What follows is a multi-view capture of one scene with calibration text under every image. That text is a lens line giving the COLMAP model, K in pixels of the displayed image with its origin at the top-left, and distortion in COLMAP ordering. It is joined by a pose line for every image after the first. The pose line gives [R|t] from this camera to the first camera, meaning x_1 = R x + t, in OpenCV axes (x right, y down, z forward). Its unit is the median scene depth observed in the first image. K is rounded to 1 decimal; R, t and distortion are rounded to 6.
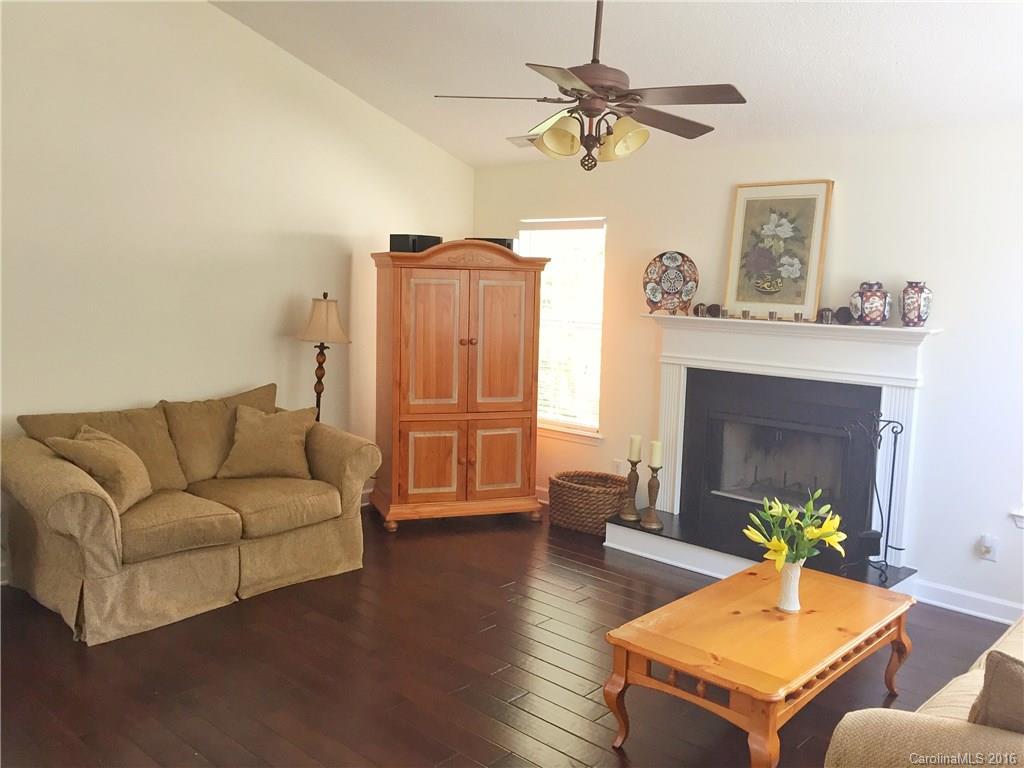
lens RADIAL K [[908.9, 0, 507.6], [0, 908.9, 386.3], [0, 0, 1]] dist [0.037371, -0.016206]
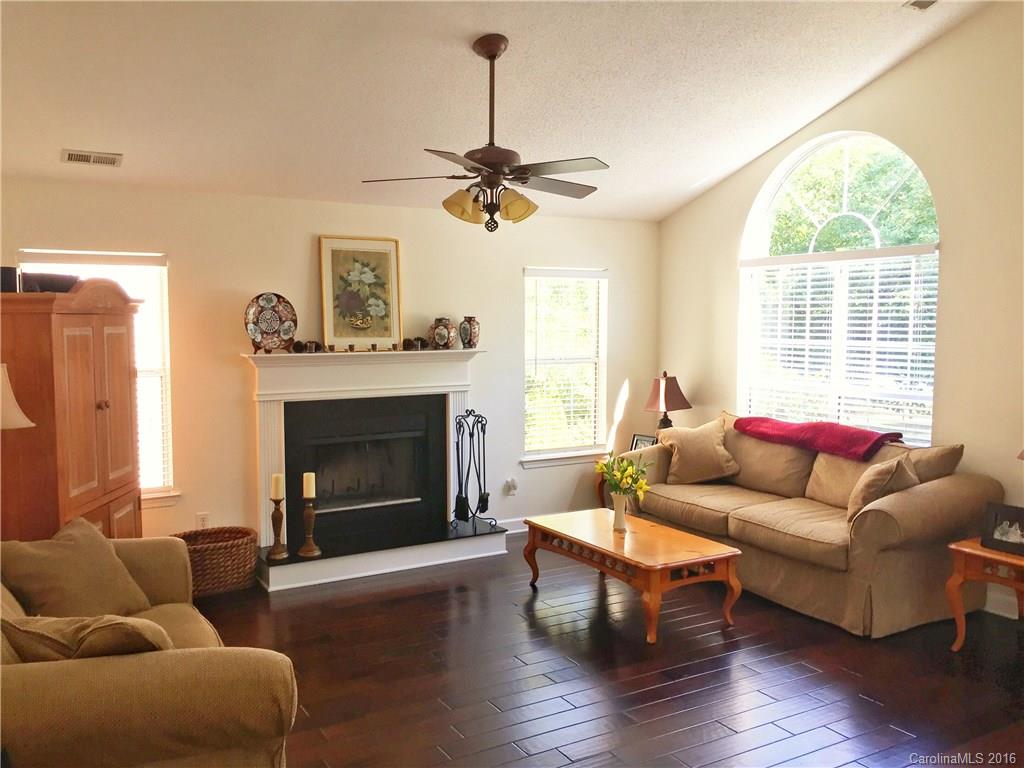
lens RADIAL K [[908.9, 0, 507.8], [0, 908.9, 384.0], [0, 0, 1]] dist [0.037371, -0.016206]
pose [[0.243343, -0.094962, 0.965281, -0.812788], [0.126652, 0.989786, 0.065444, -0.083679], [-0.961636, 0.106330, 0.252884, 0.516857]]
